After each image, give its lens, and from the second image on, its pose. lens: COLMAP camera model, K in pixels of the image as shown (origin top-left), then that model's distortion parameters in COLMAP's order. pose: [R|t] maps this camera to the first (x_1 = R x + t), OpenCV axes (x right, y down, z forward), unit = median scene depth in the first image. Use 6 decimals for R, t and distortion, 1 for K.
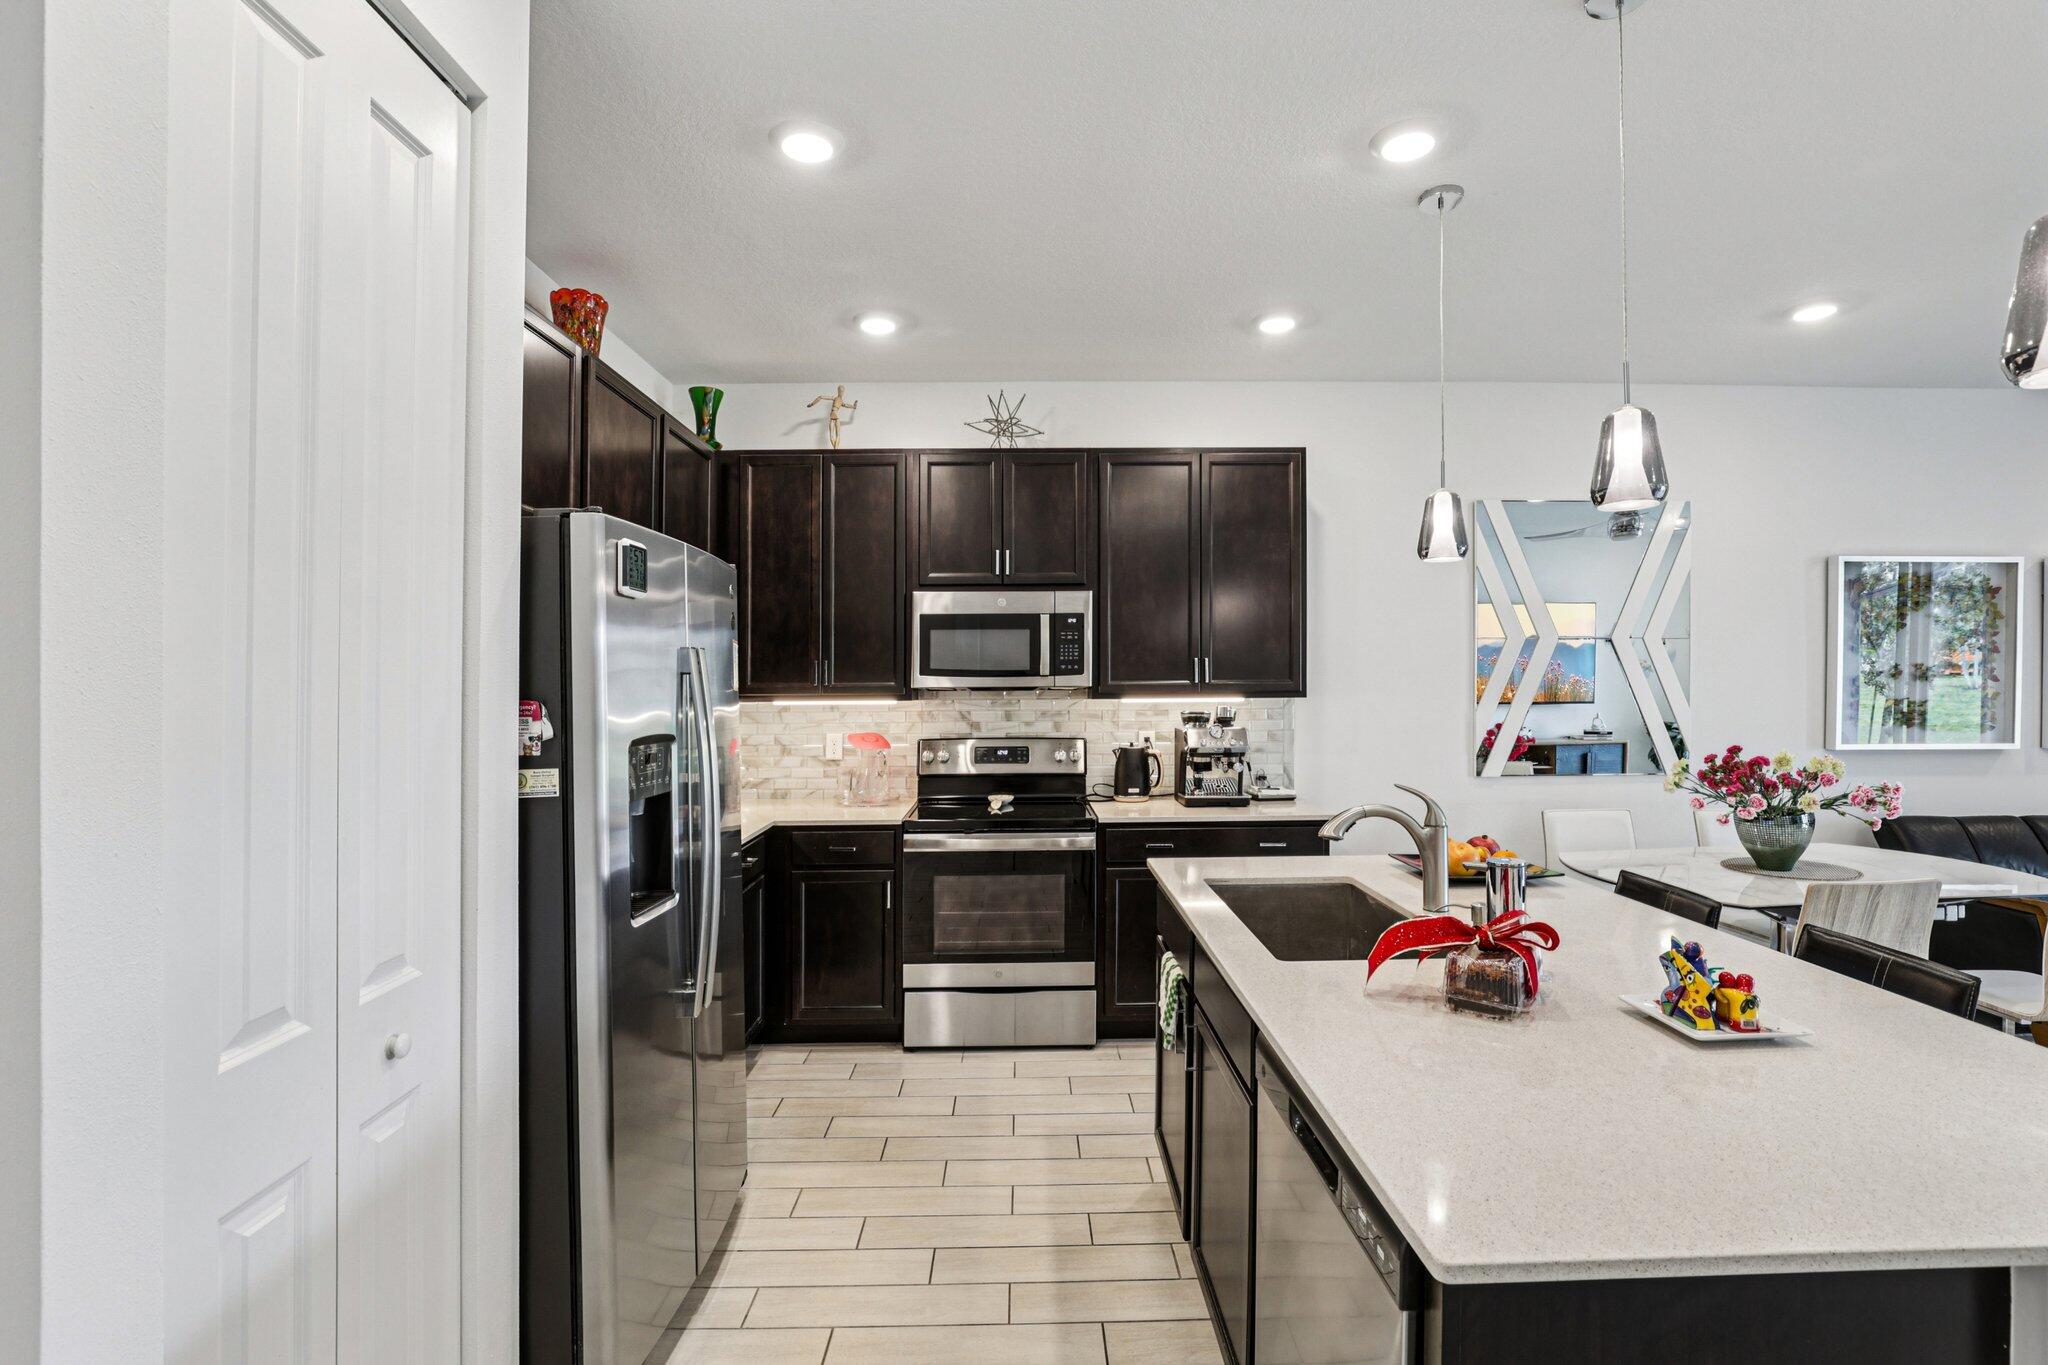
lens RADIAL K [[945.0, 0, 1036.3], [0, 945.0, 679.9], [0, 0, 1]] dist [-0.024592, 0.000076]
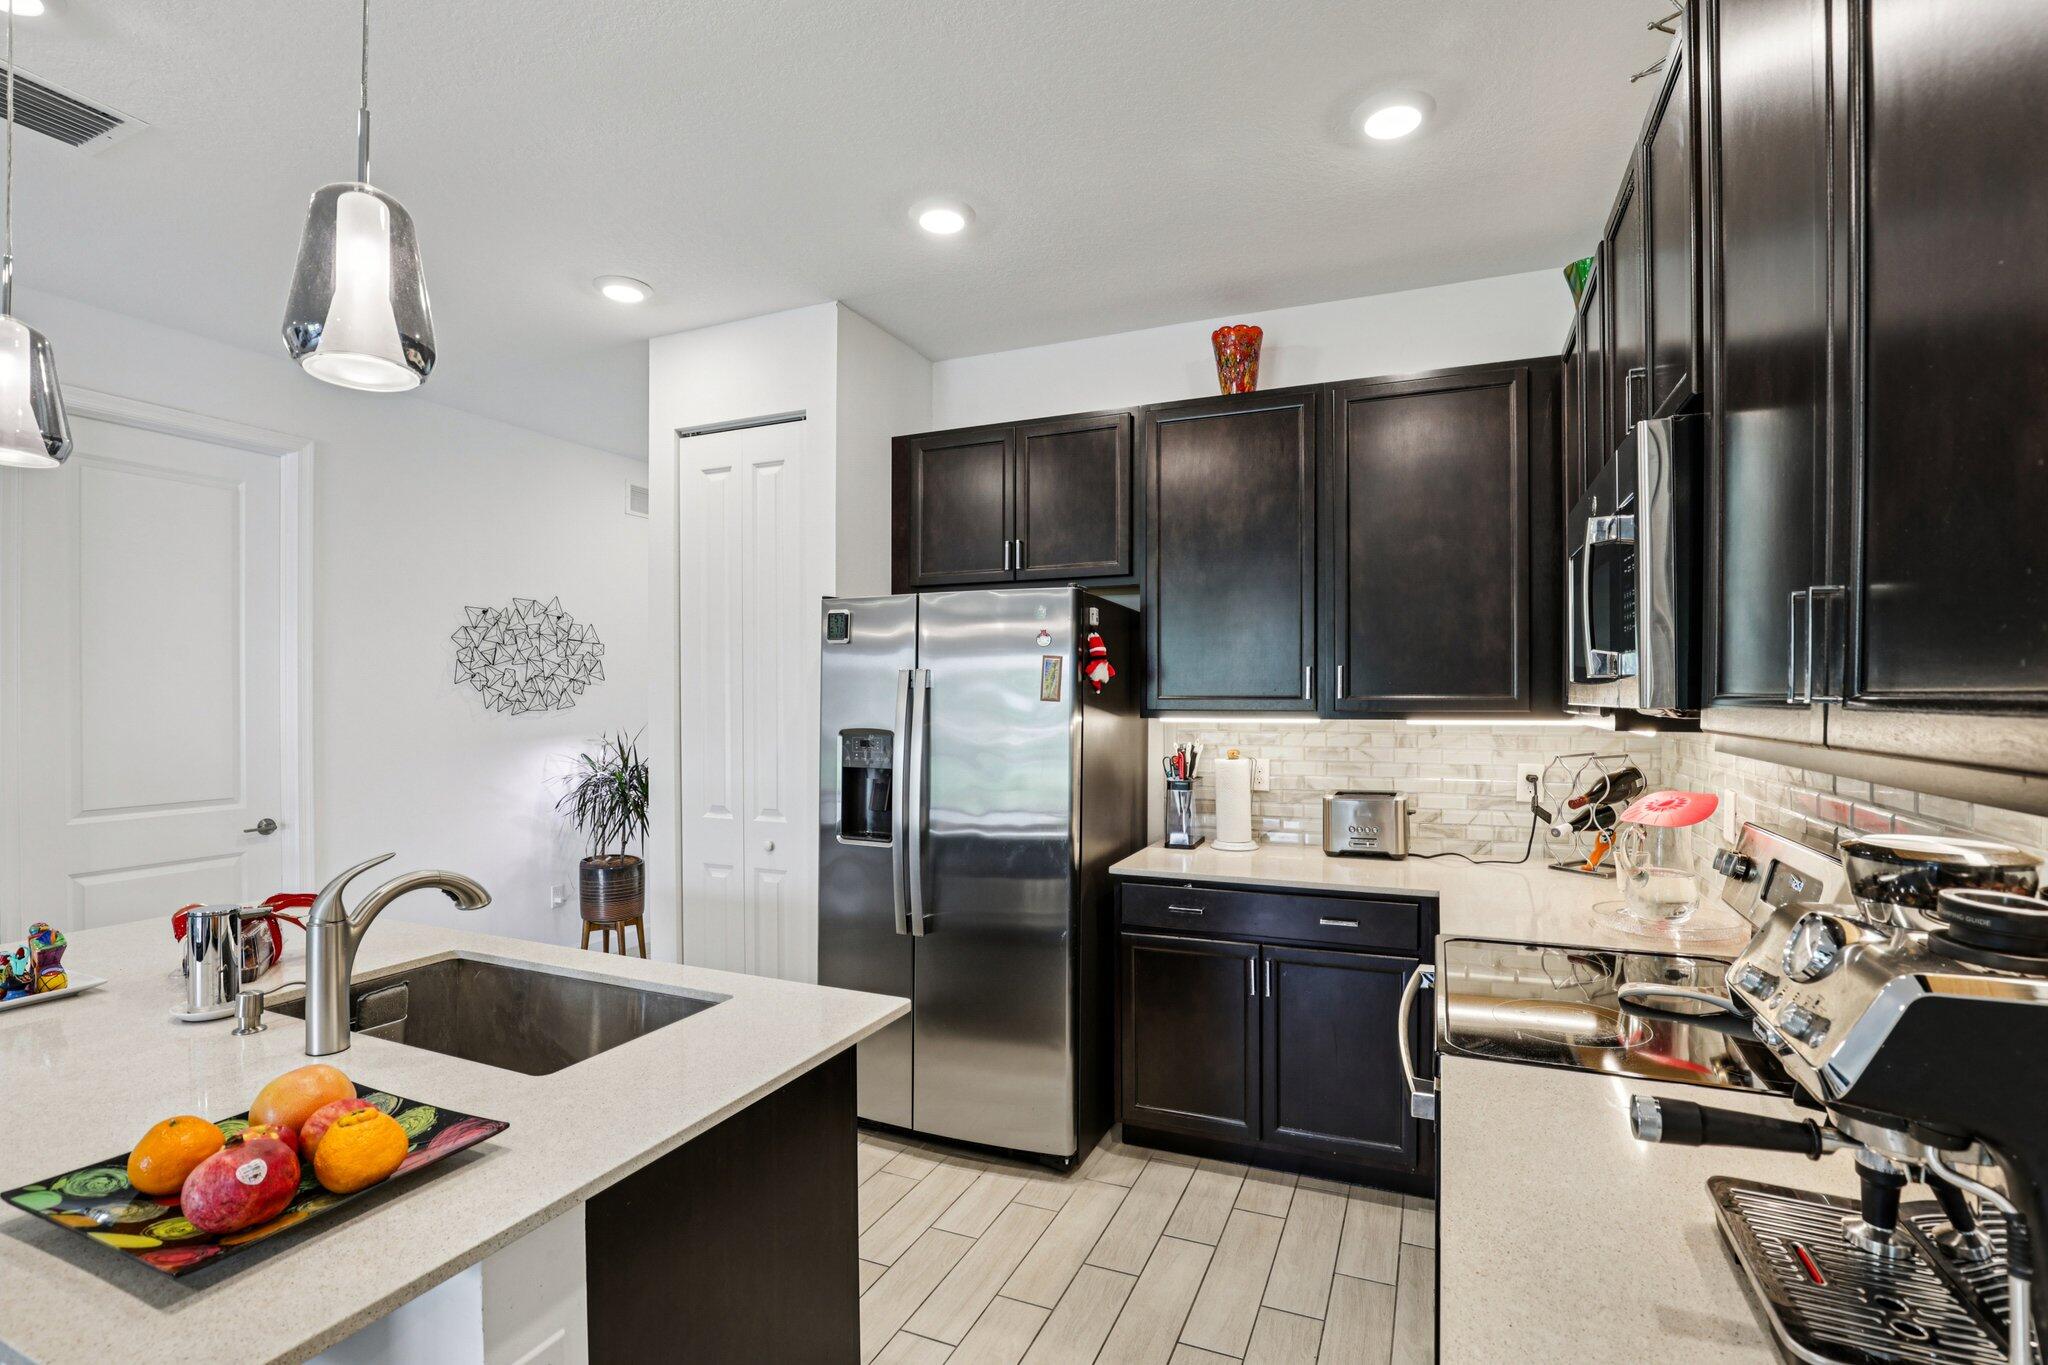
lens RADIAL K [[937.0, 0, 1031.7], [0, 937.0, 698.6], [0, 0, 1]] dist [-0.035043, 0.005145]
pose [[-0.413076, 0.012004, -0.910617, 0.424596], [0.006578, 0.999926, 0.010197, -0.001792], [0.910673, -0.001778, -0.413125, 0.911765]]
